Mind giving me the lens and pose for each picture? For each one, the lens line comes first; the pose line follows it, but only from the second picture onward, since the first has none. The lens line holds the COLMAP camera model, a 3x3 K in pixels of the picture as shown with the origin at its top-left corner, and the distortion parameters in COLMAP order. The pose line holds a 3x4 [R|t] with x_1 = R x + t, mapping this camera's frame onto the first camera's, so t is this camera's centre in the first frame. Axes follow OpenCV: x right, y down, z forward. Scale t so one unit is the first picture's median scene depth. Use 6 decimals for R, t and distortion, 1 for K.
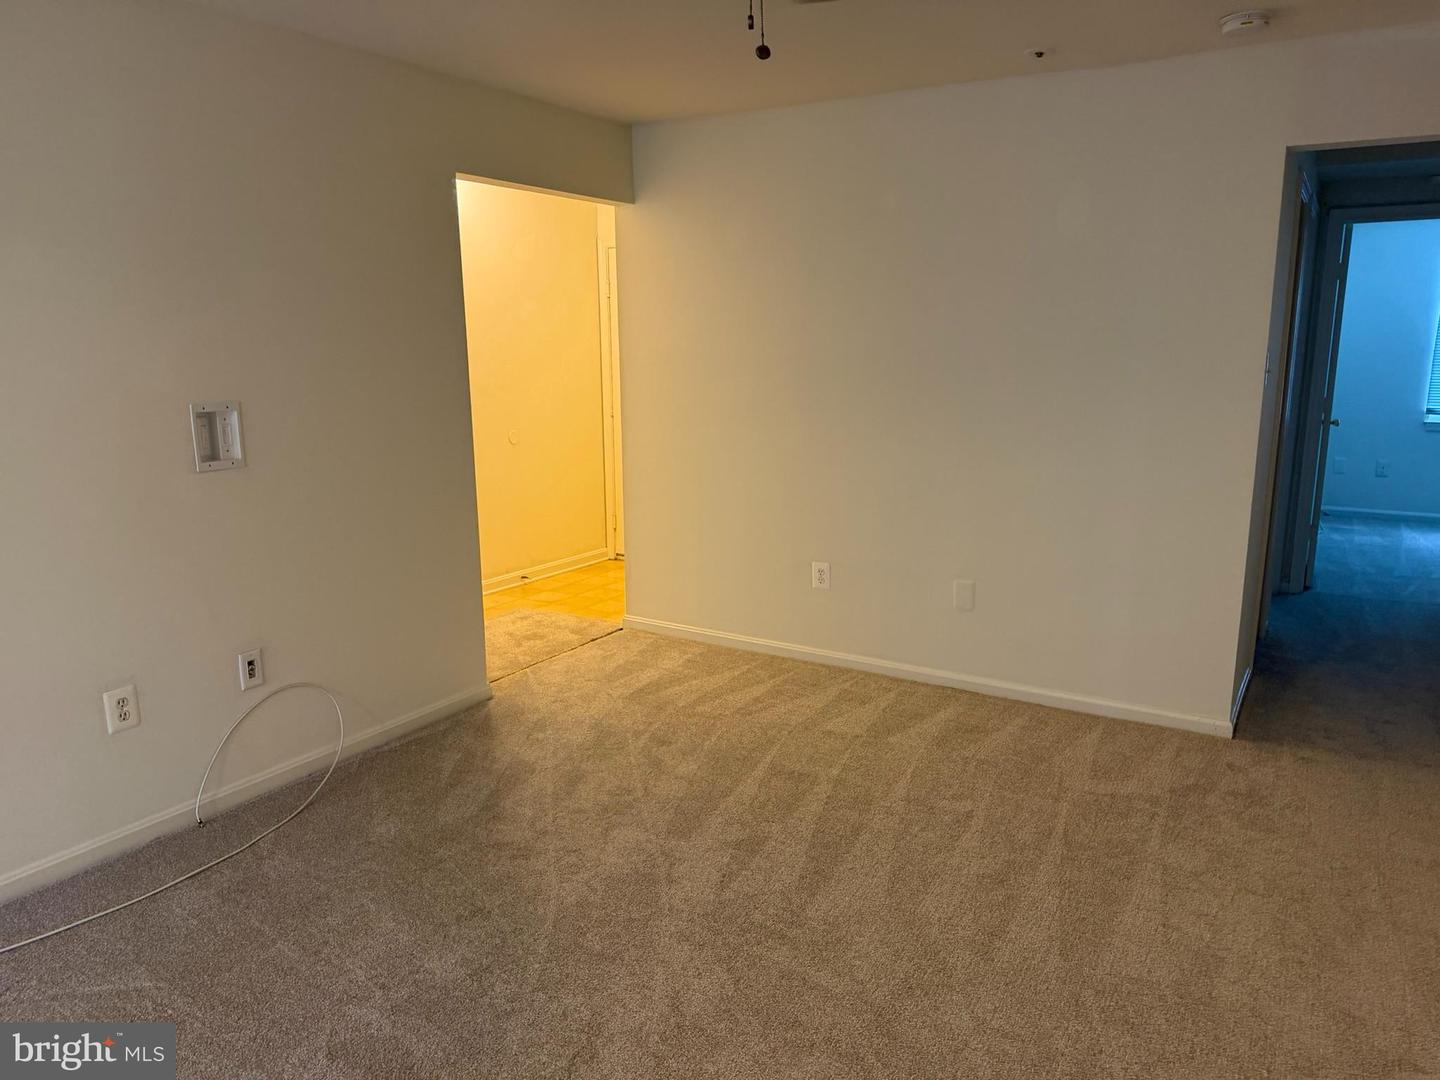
lens RADIAL K [[1016.0, 0, 720.7], [0, 1016.0, 542.1], [0, 0, 1]] dist [-0.002920, -0.000677]
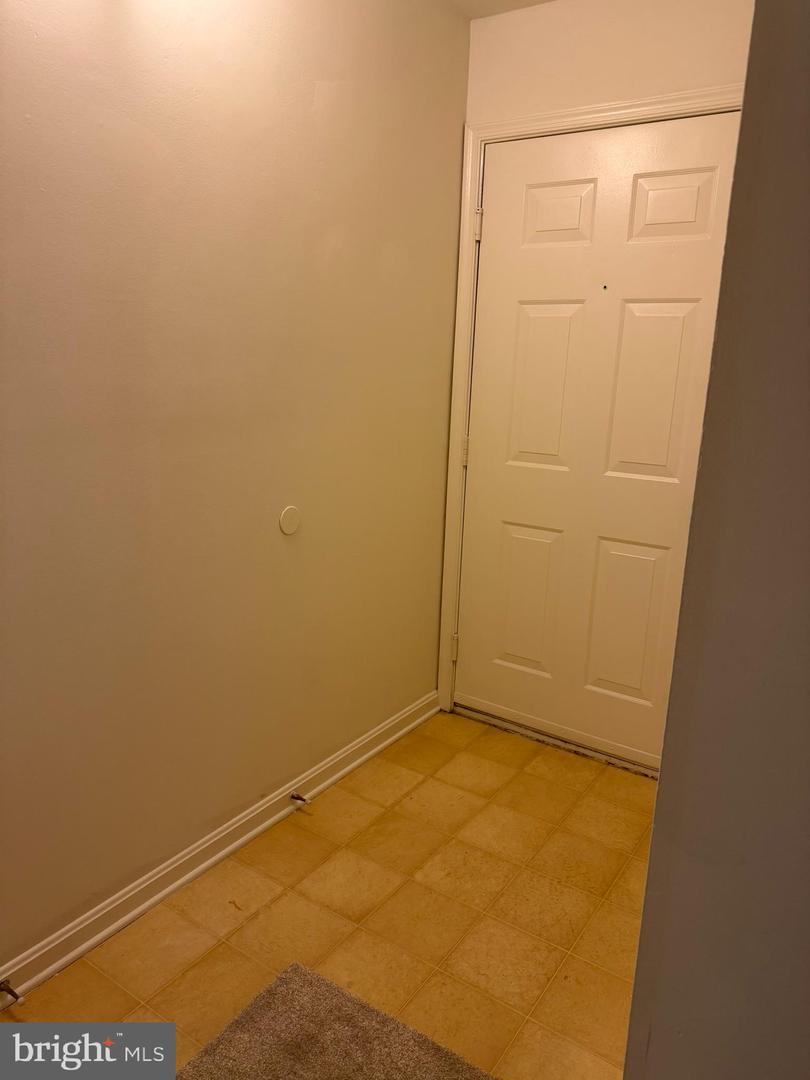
lens RADIAL K [[762.0, 0, 404.3], [0, 762.0, 539.9], [0, 0, 1]] dist [-0.002920, -0.000677]
pose [[0.998103, 0.048487, -0.037932, -0.132558], [-0.046255, 0.997265, 0.057649, -0.117416], [0.040623, -0.055785, 0.997616, 0.631358]]
